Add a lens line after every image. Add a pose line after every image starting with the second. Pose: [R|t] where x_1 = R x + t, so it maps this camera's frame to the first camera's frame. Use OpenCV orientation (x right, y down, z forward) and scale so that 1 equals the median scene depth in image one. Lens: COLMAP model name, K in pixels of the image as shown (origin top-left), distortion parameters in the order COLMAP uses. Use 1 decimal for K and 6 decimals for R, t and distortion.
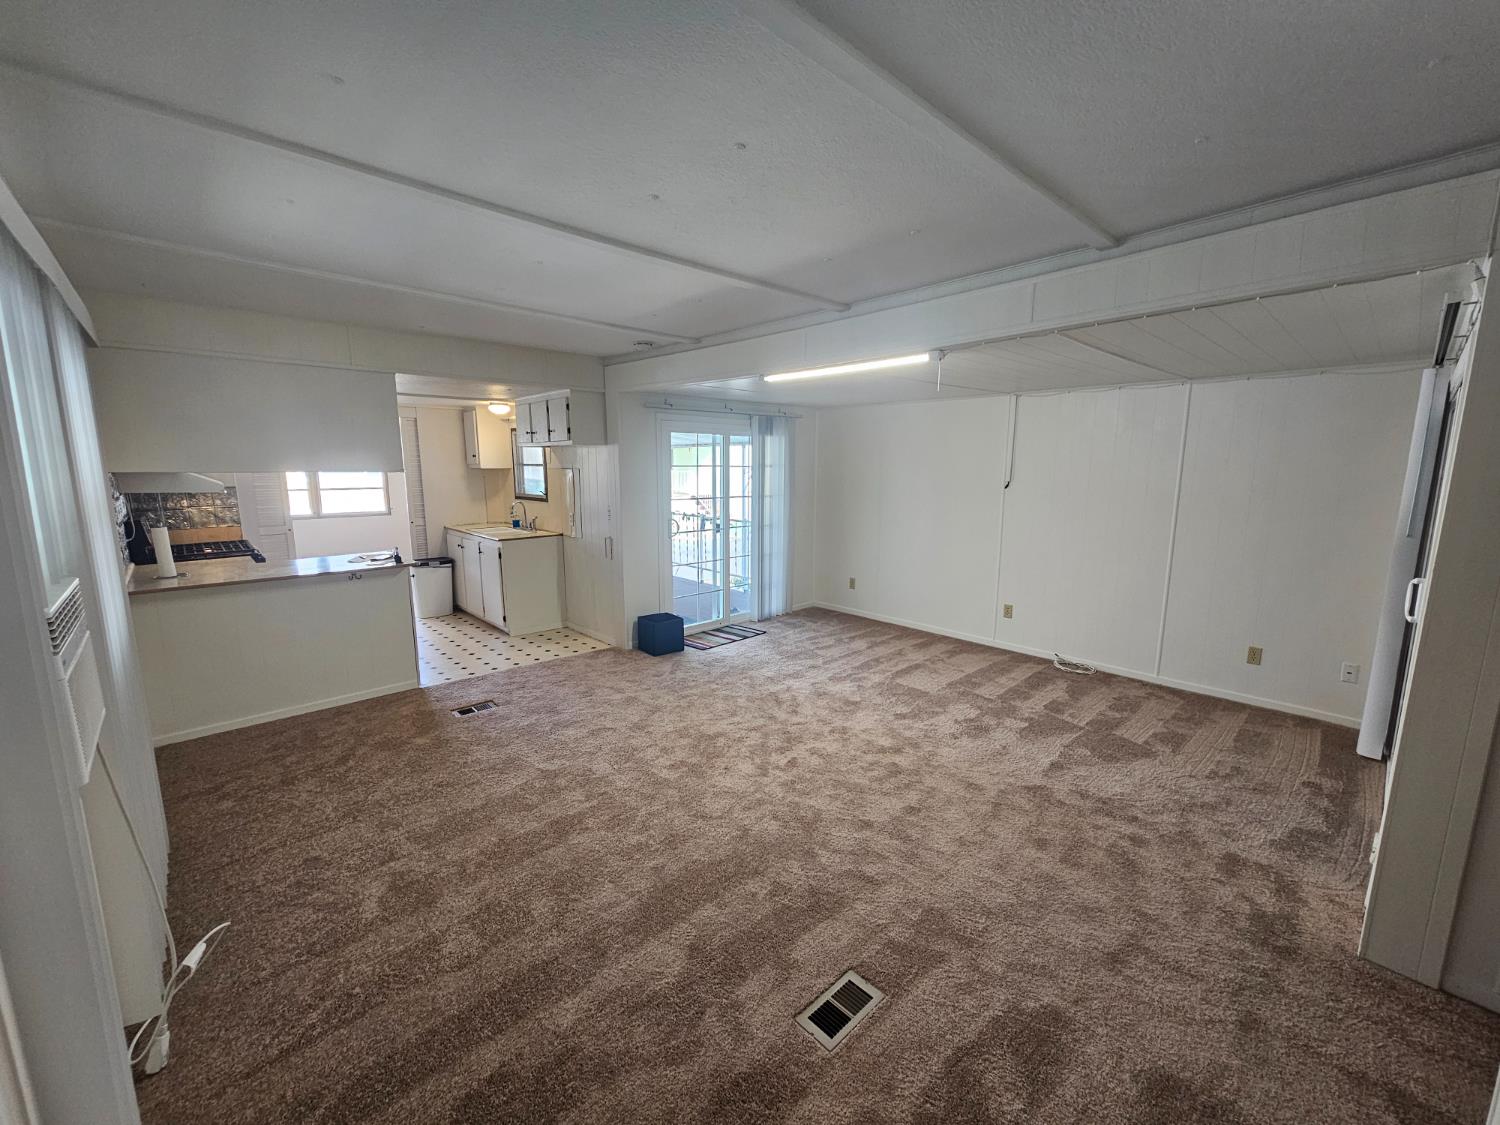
lens RADIAL K [[611.4, 0, 750.9], [0, 611.4, 561.4], [0, 0, 1]] dist [-0.002670, 0.000550]
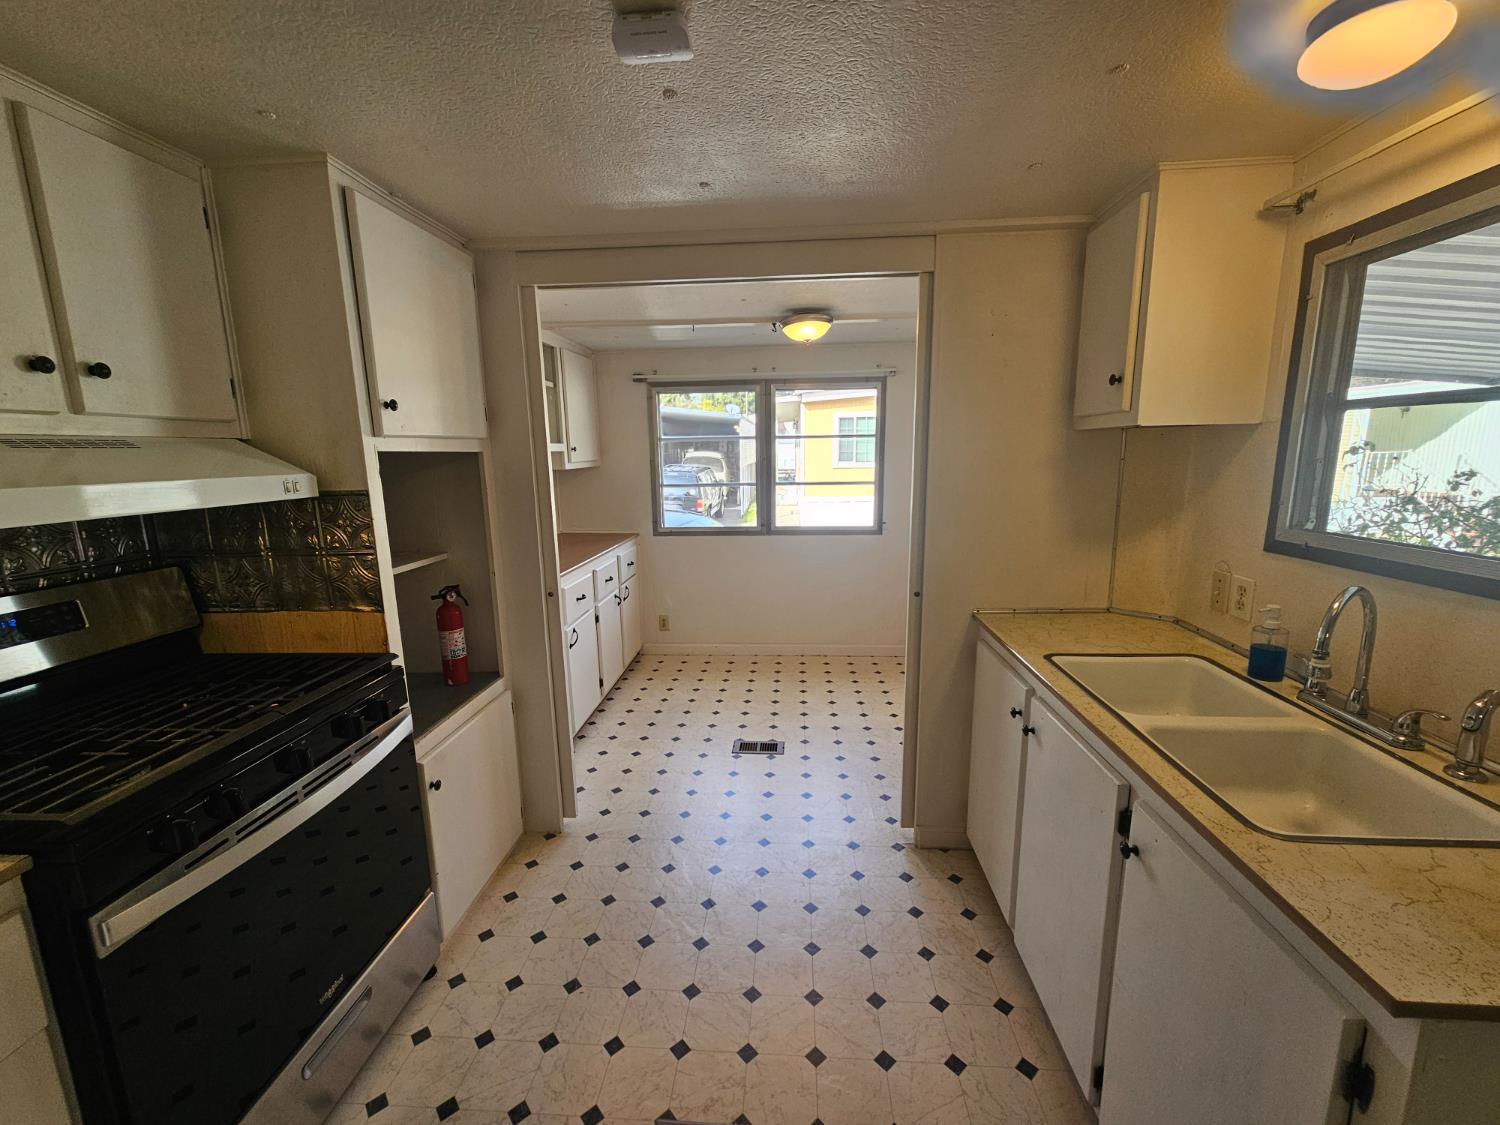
lens RADIAL K [[611.4, 0, 752.7], [0, 611.4, 564.6], [0, 0, 1]] dist [-0.002670, 0.000550]
pose [[0.686583, 0.119403, -0.717180, -0.305931], [-0.099882, 0.992560, 0.069630, -0.081457], [0.720158, 0.023827, 0.693401, 0.597706]]
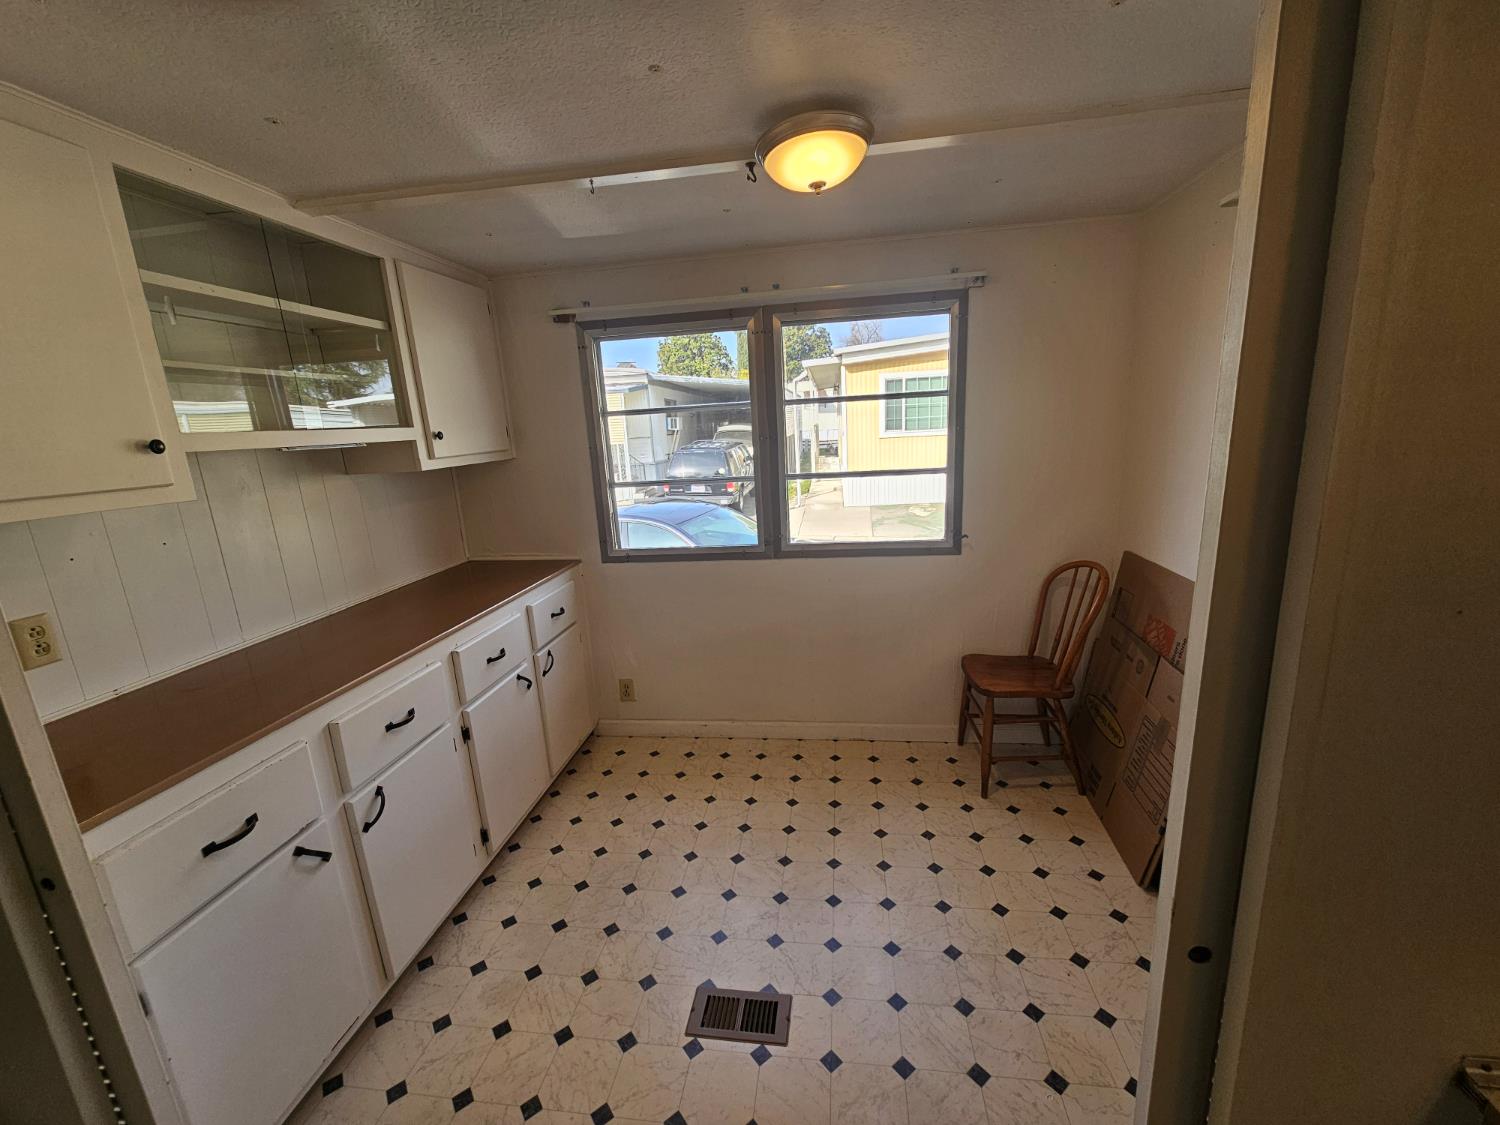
lens RADIAL K [[611.4, 0, 755.8], [0, 611.4, 564.5], [0, 0, 1]] dist [-0.002670, 0.000550]
pose [[0.636671, 0.137035, -0.758862, -0.441071], [-0.069502, 0.990276, 0.120513, -0.109716], [0.767997, -0.023985, 0.640004, 0.761178]]
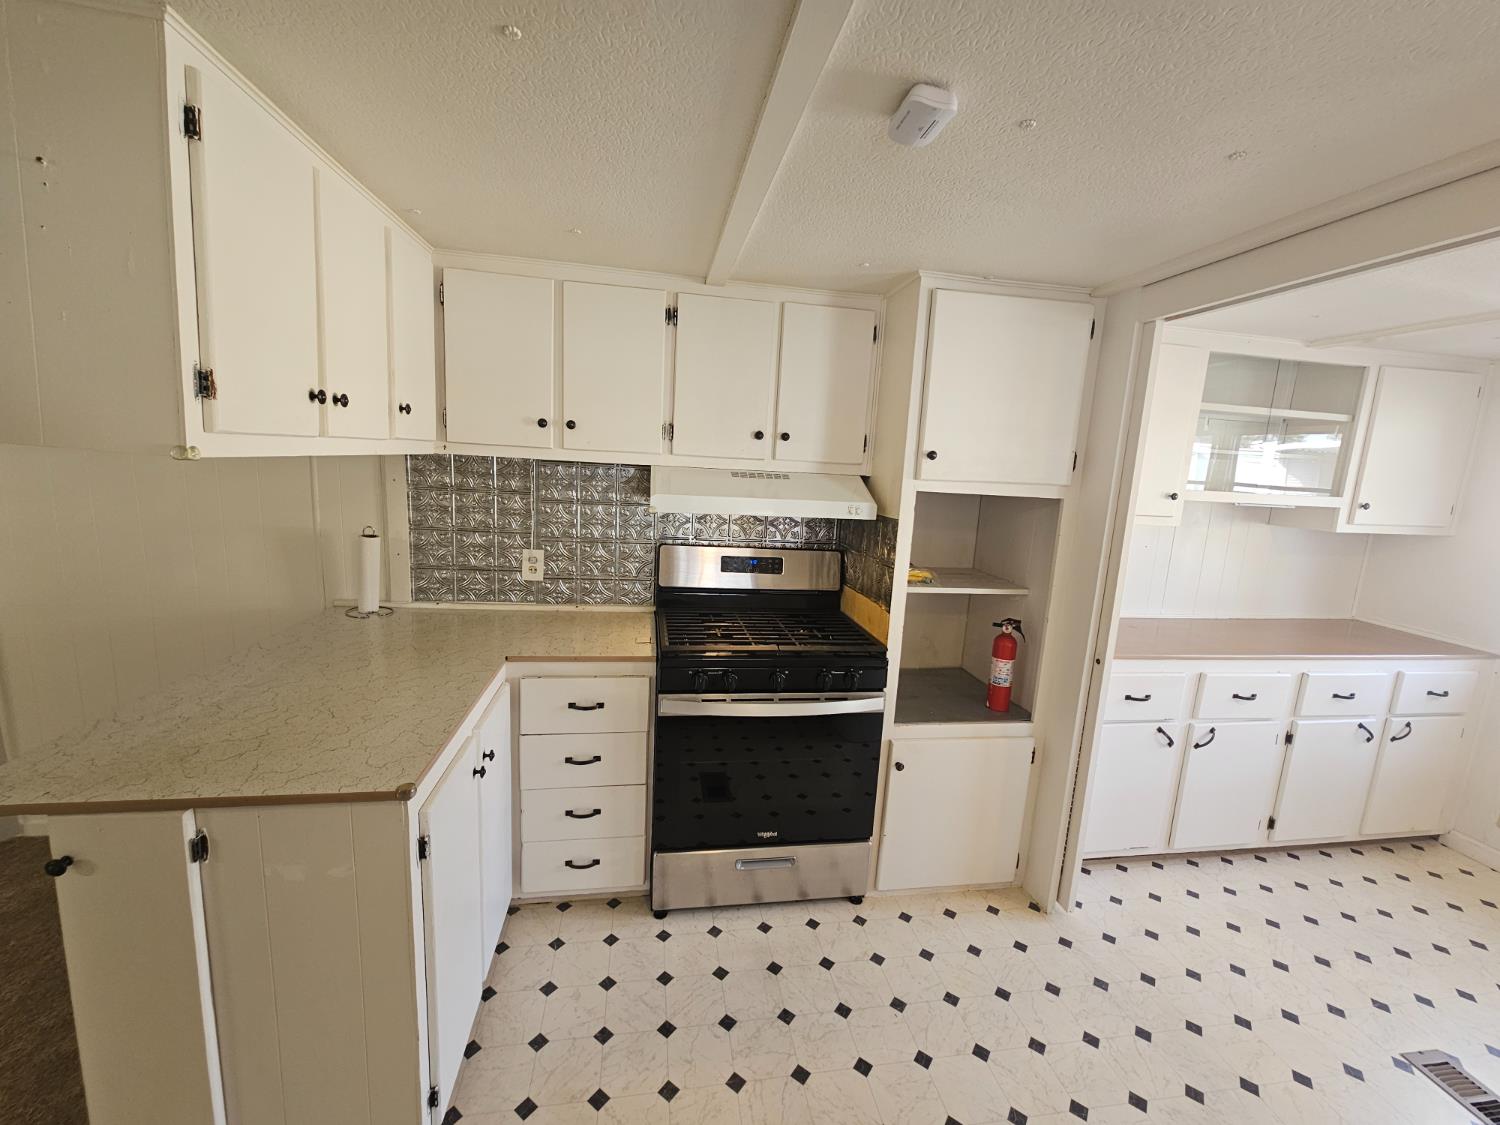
lens RADIAL K [[611.4, 0, 750.9], [0, 611.4, 564.3], [0, 0, 1]] dist [-0.002670, 0.000550]
pose [[-0.546056, 0.111233, -0.830331, -0.286441], [-0.187756, 0.949683, 0.250697, -0.115022], [0.816438, 0.292794, -0.497696, 0.730659]]
